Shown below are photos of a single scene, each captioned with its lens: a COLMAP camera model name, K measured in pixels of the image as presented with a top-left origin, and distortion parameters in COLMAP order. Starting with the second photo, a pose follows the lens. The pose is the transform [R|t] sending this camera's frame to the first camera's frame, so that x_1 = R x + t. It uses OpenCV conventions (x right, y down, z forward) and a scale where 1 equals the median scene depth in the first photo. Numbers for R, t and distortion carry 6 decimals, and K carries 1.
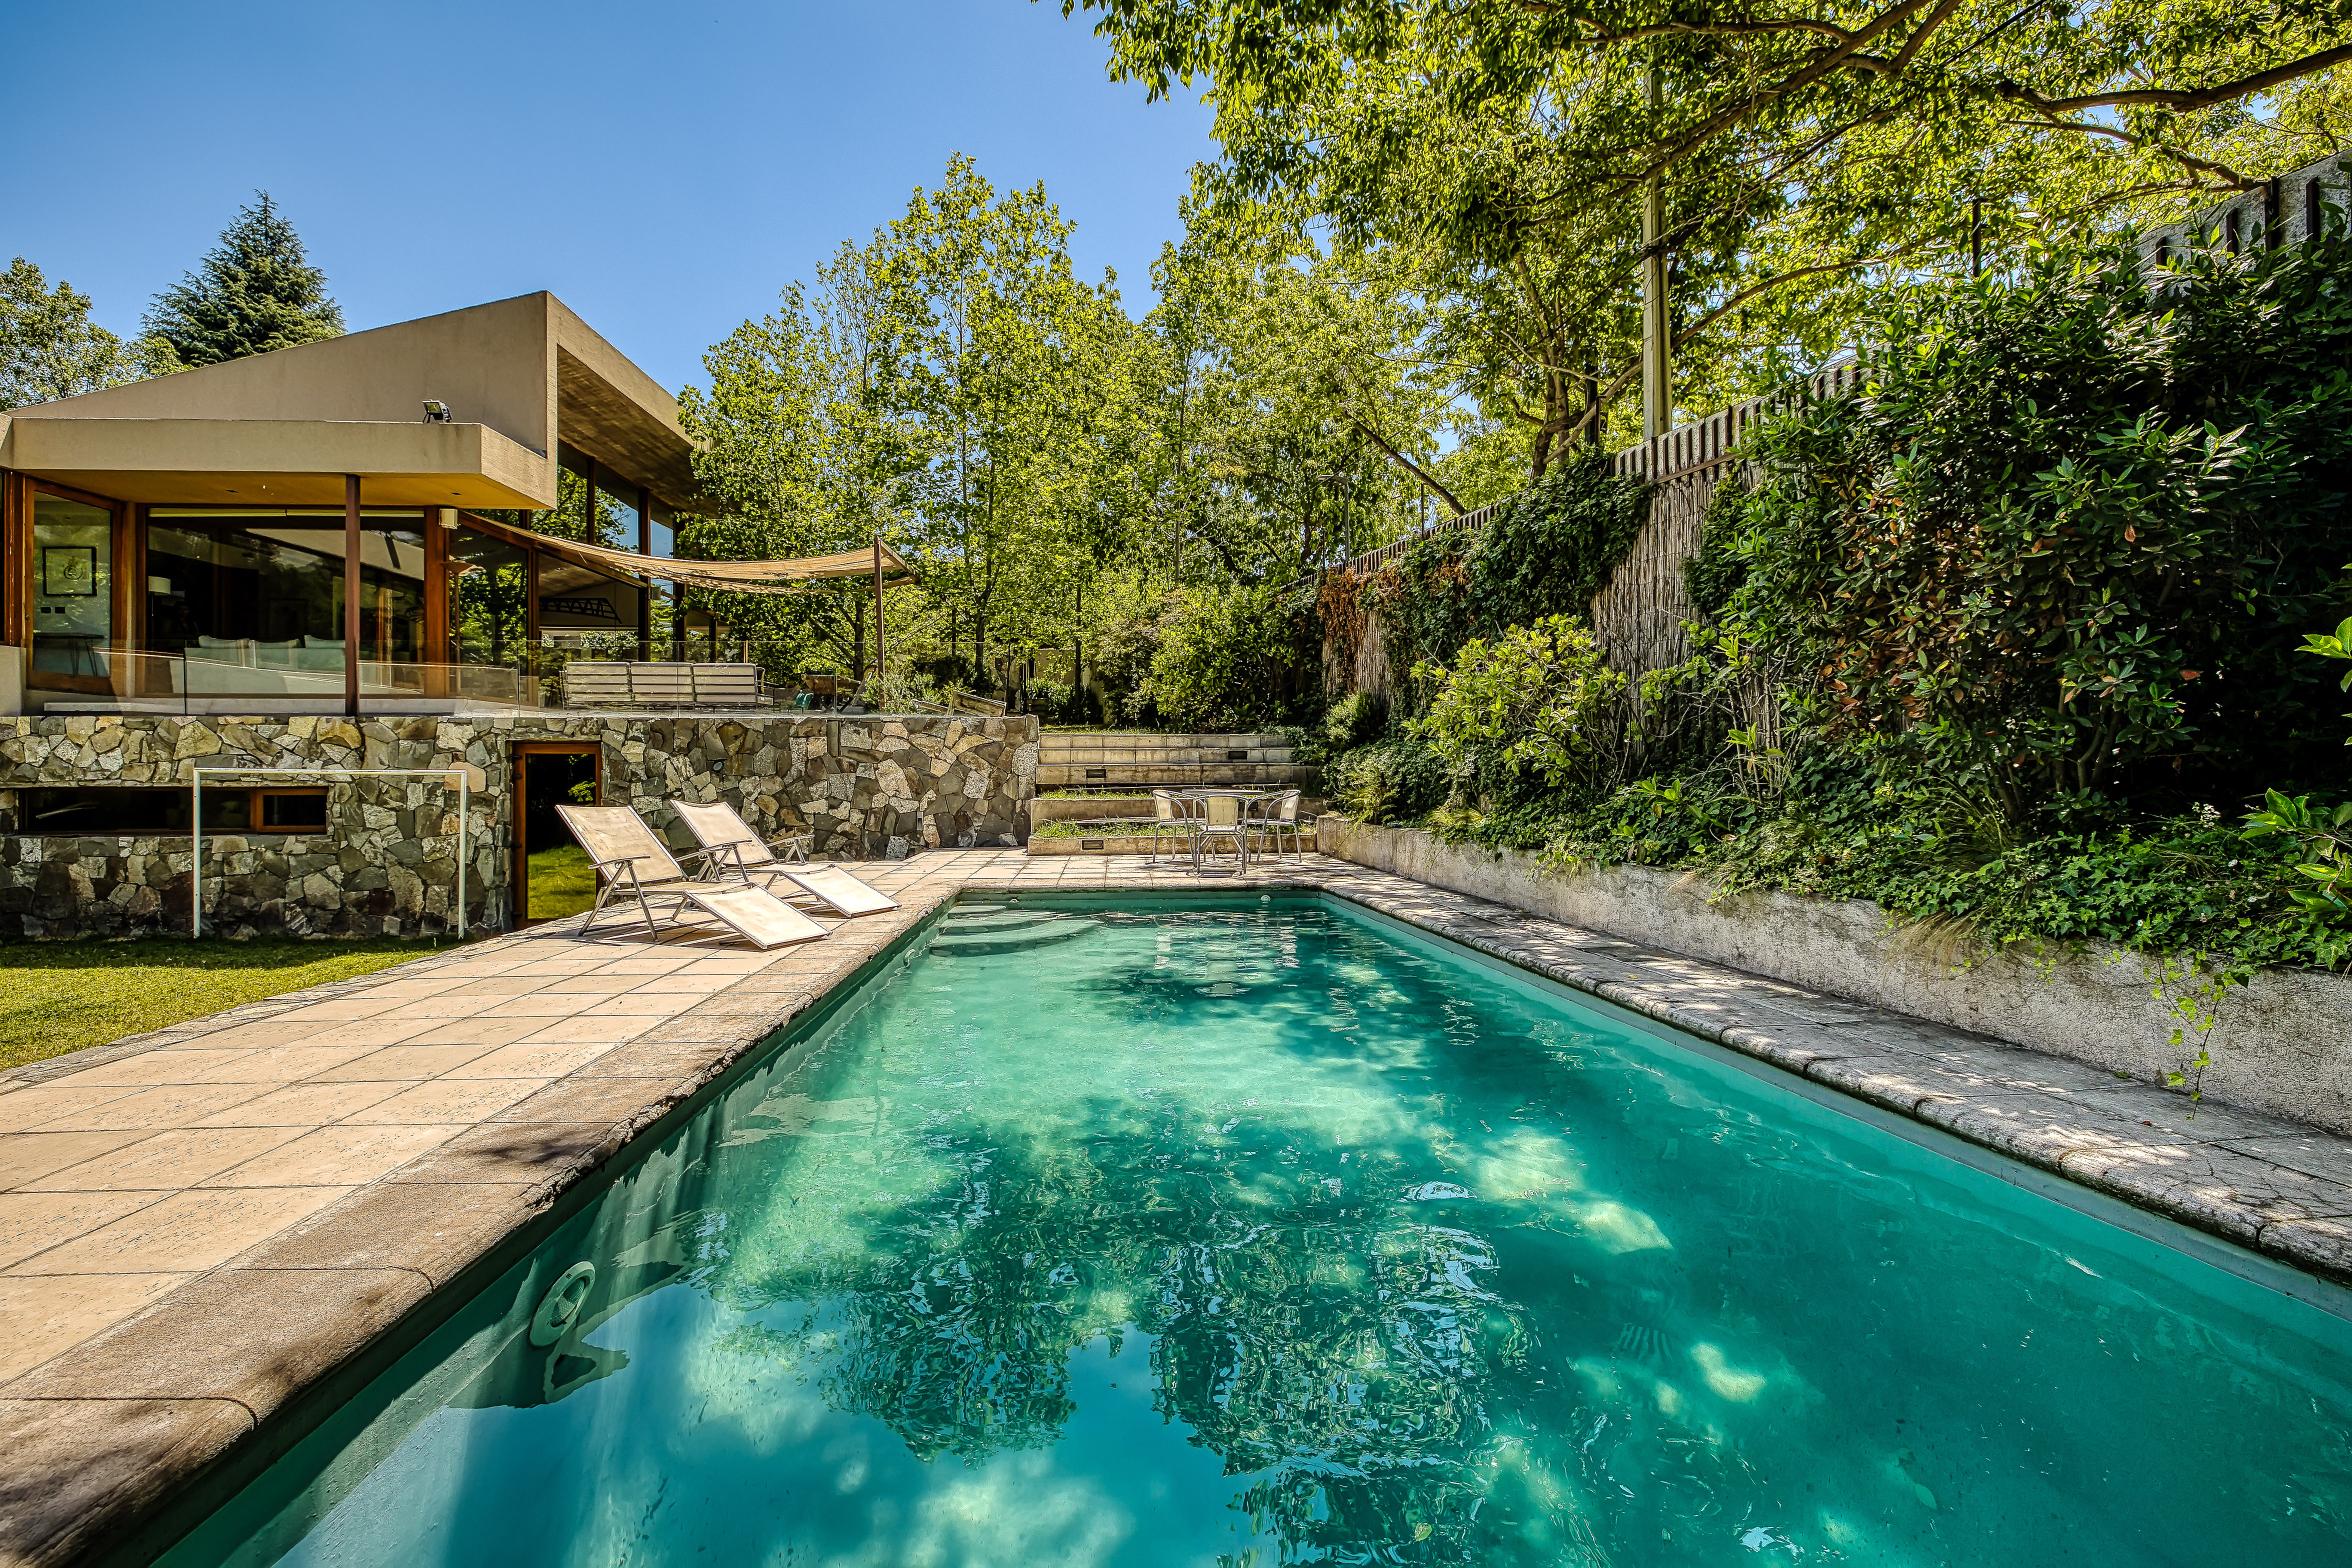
lens RADIAL K [[999.4, 0, 1161.4], [0, 999.4, 768.9], [0, 0, 1]] dist [-0.001794, -0.000643]
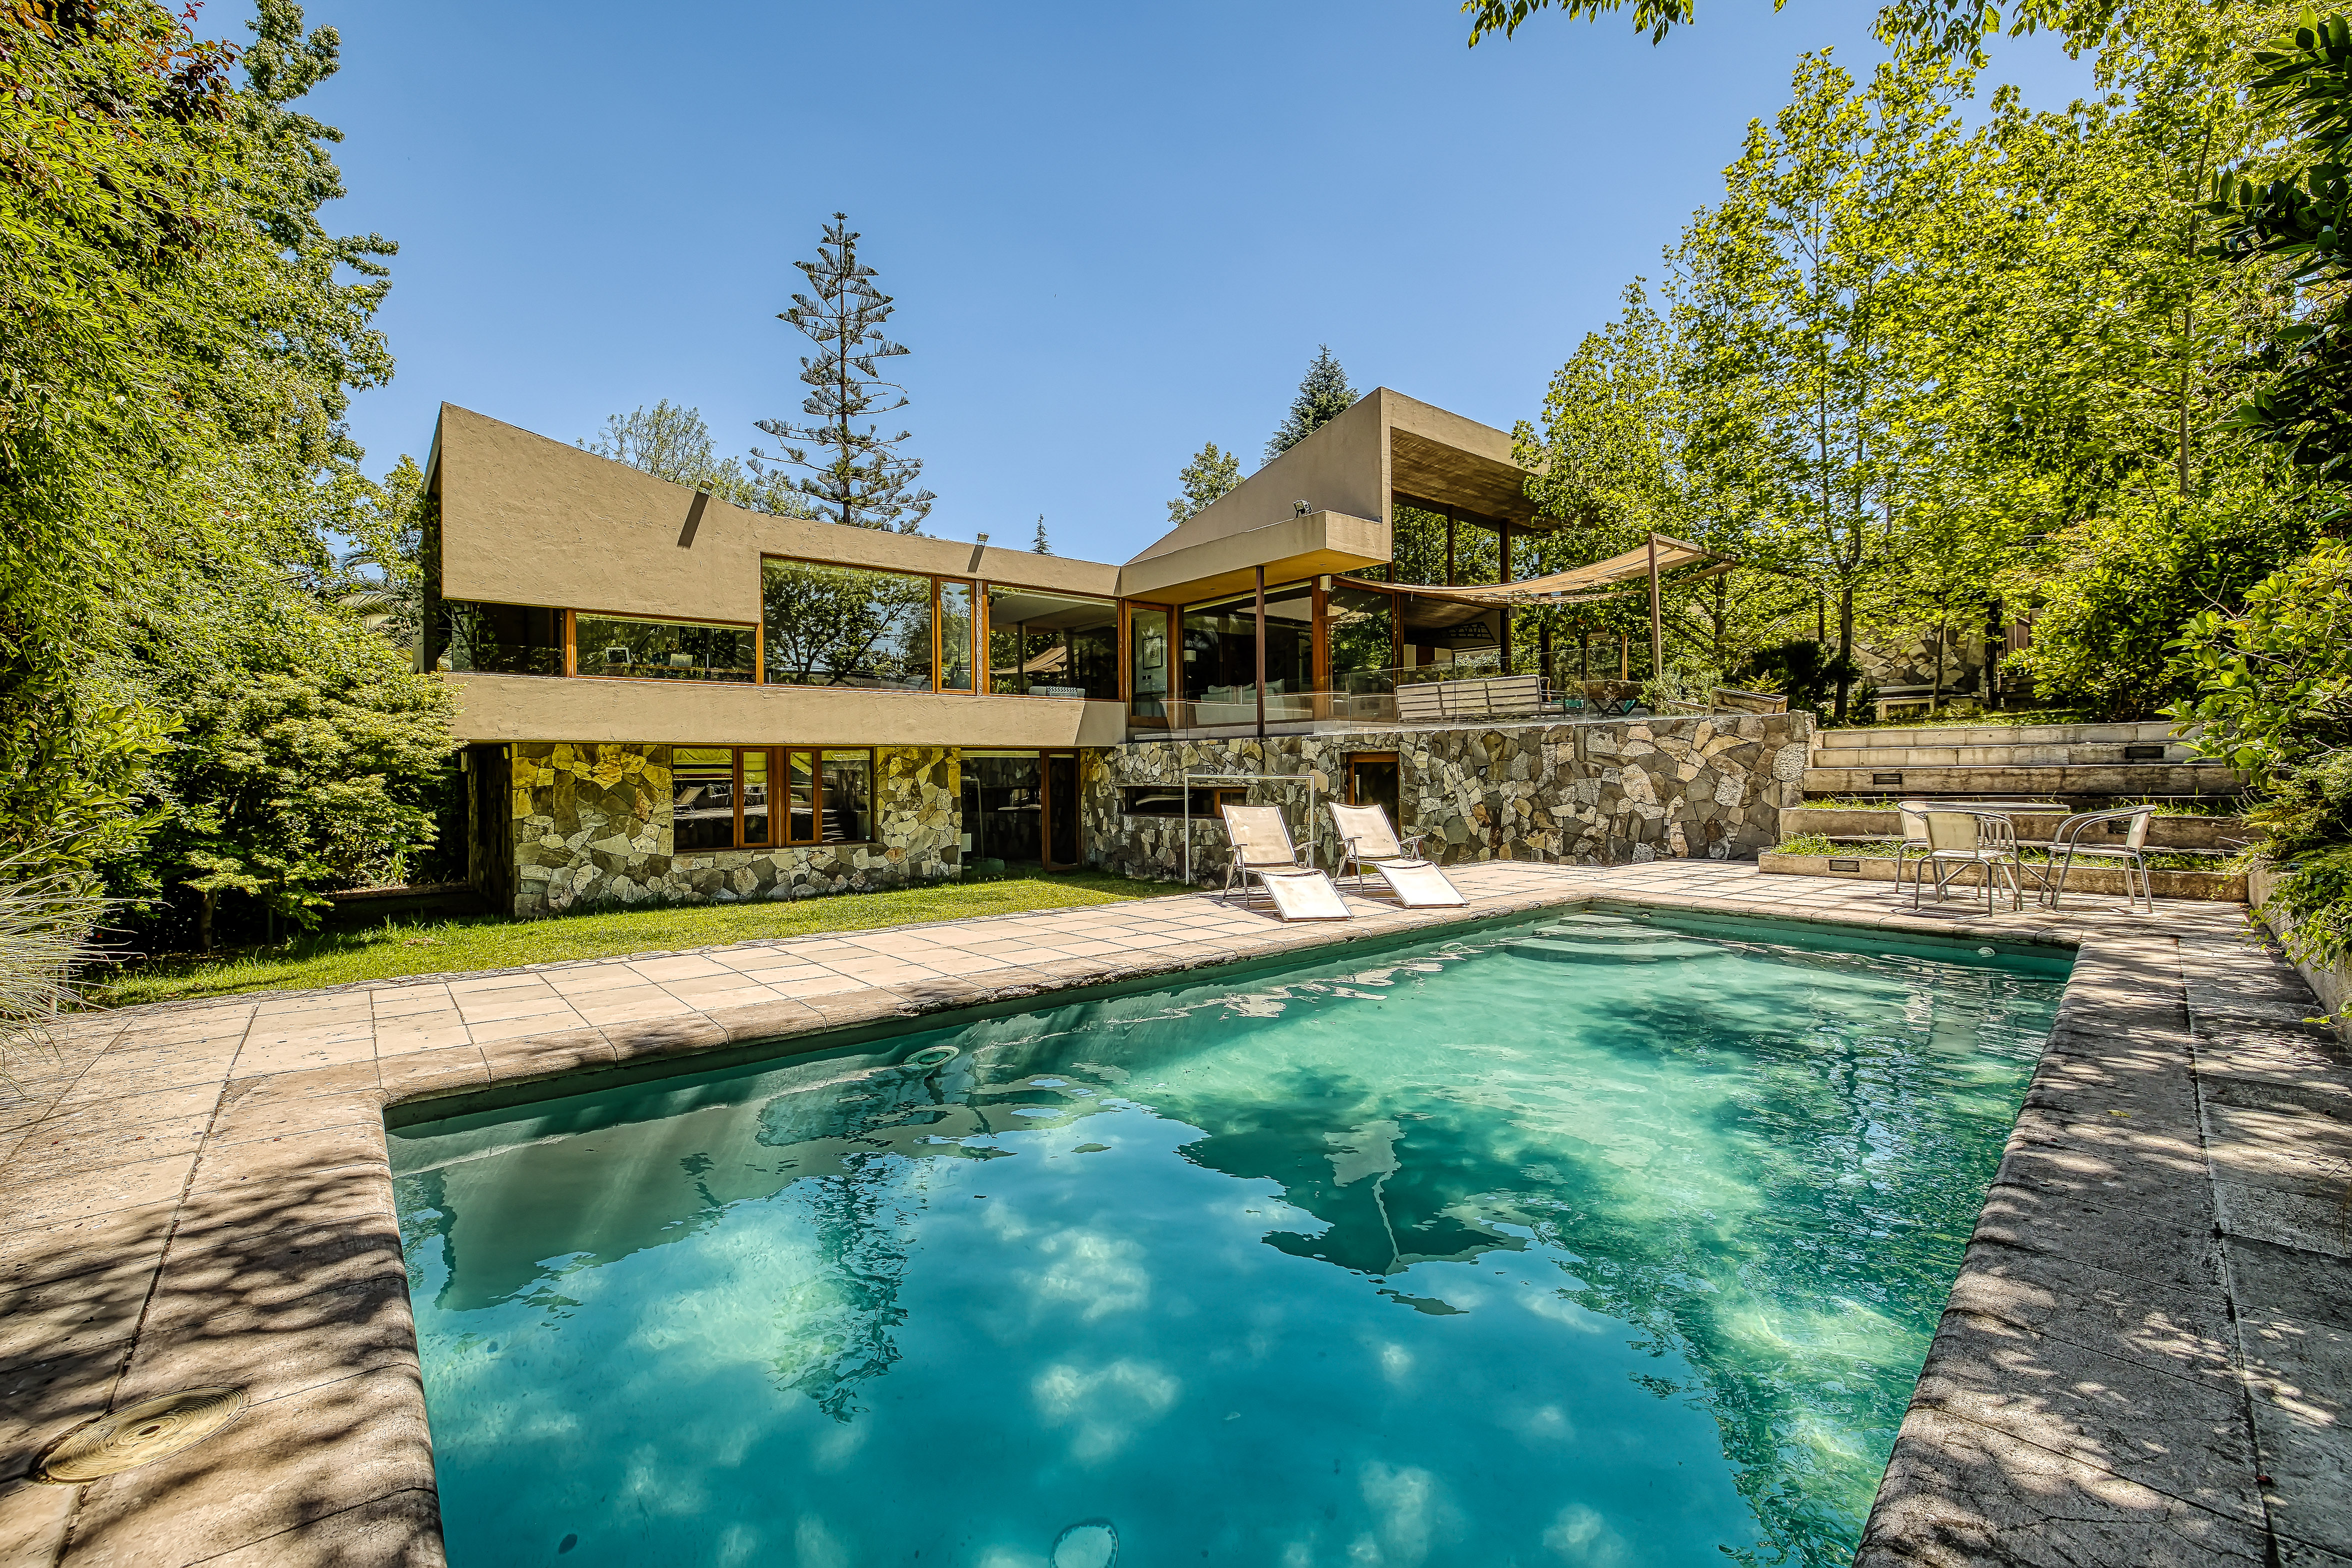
lens RADIAL K [[999.4, 0, 1154.9], [0, 999.4, 785.2], [0, 0, 1]] dist [-0.001794, -0.000643]
pose [[0.585261, 0.006974, -0.810815, 0.244616], [0.007071, 0.999881, 0.013704, -0.005558], [0.810814, -0.013754, 0.585143, 0.050565]]
